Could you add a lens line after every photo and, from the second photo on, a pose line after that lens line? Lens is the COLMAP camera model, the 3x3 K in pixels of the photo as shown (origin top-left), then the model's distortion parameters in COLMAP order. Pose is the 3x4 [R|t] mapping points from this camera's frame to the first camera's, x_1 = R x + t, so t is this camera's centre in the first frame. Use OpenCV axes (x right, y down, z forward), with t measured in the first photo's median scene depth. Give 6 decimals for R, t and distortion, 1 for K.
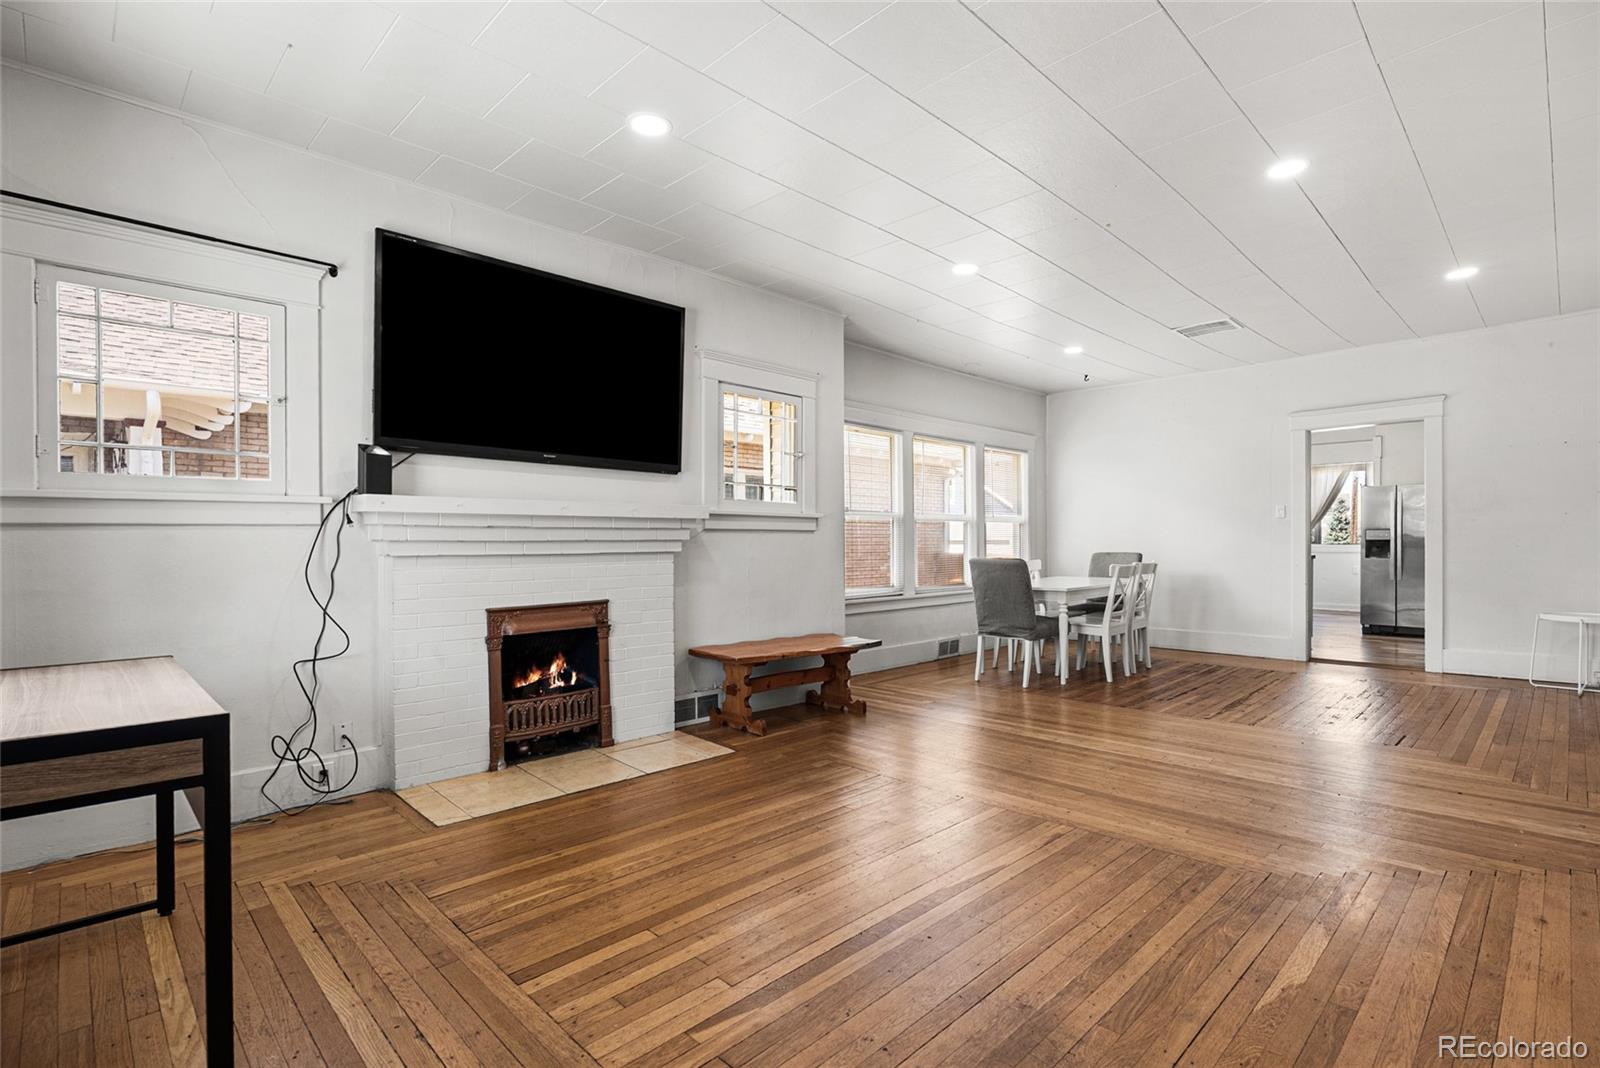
lens RADIAL K [[761.4, 0, 808.9], [0, 761.4, 547.0], [0, 0, 1]] dist [-0.000099, -0.000930]
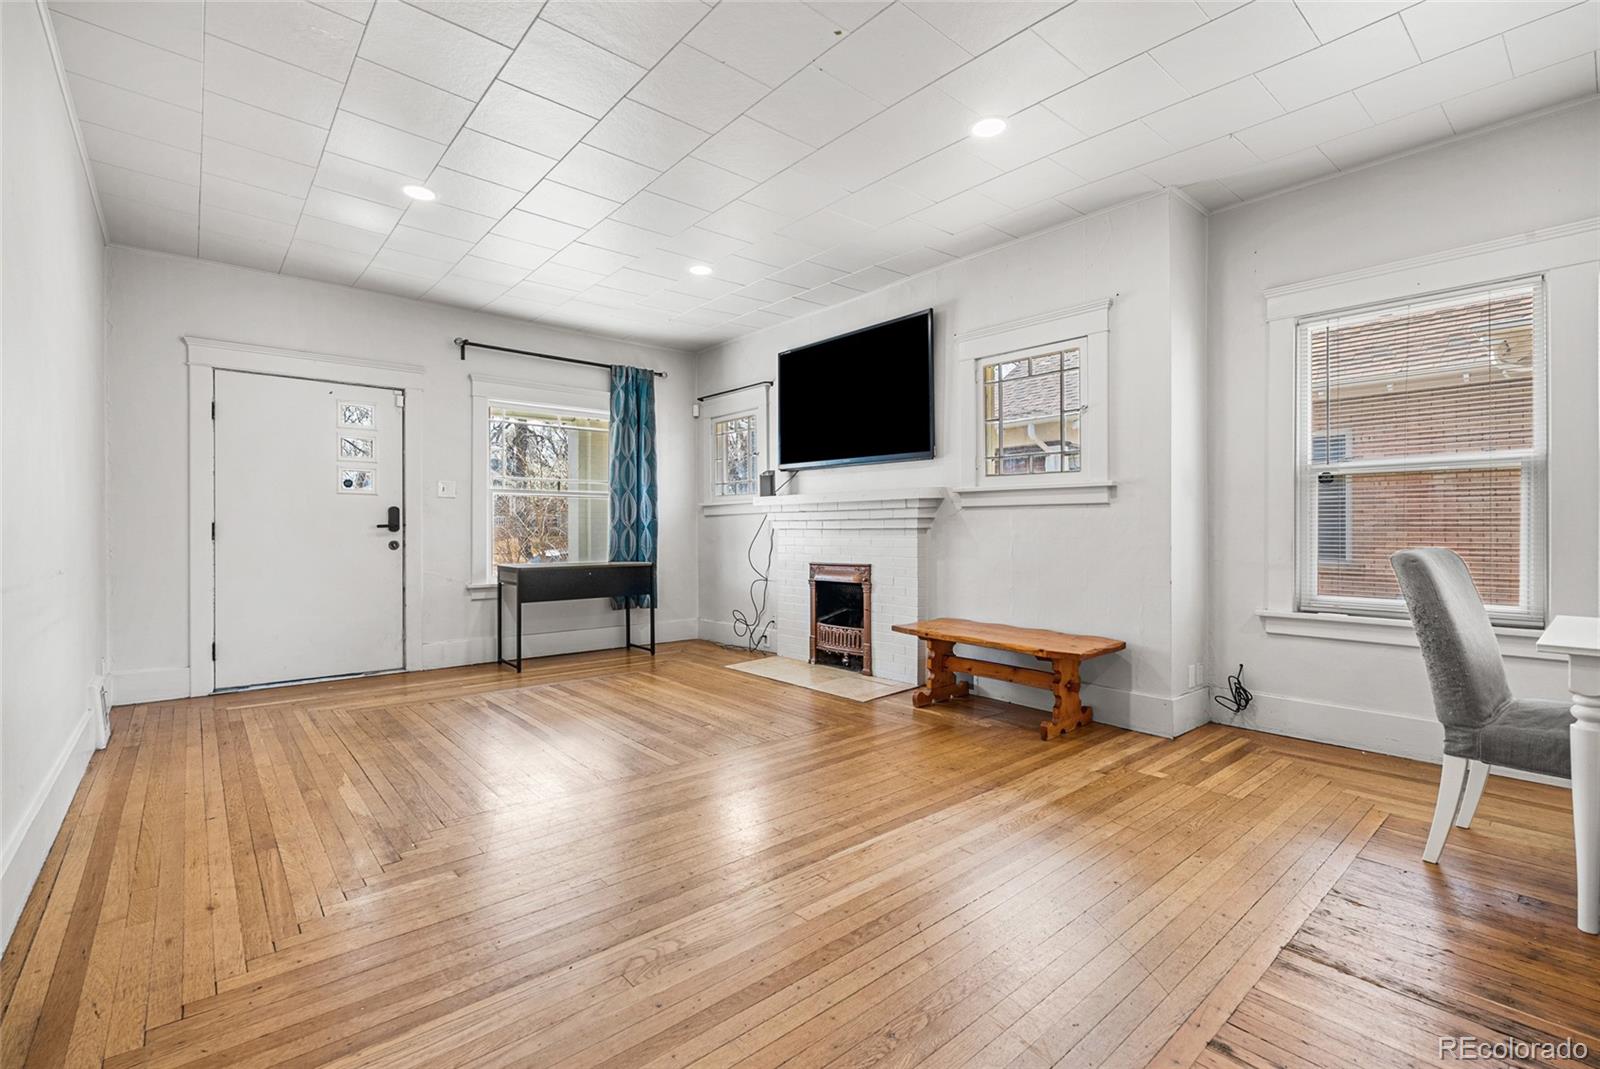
lens RADIAL K [[711.3, 0, 799.4], [0, 711.3, 530.7], [0, 0, 1]] dist [-0.005095, 0.000704]
pose [[-0.073939, 0.009709, -0.997215, 0.878283], [-0.002529, 0.999948, 0.009923, -0.000222], [0.997260, 0.003255, -0.073911, 0.881596]]
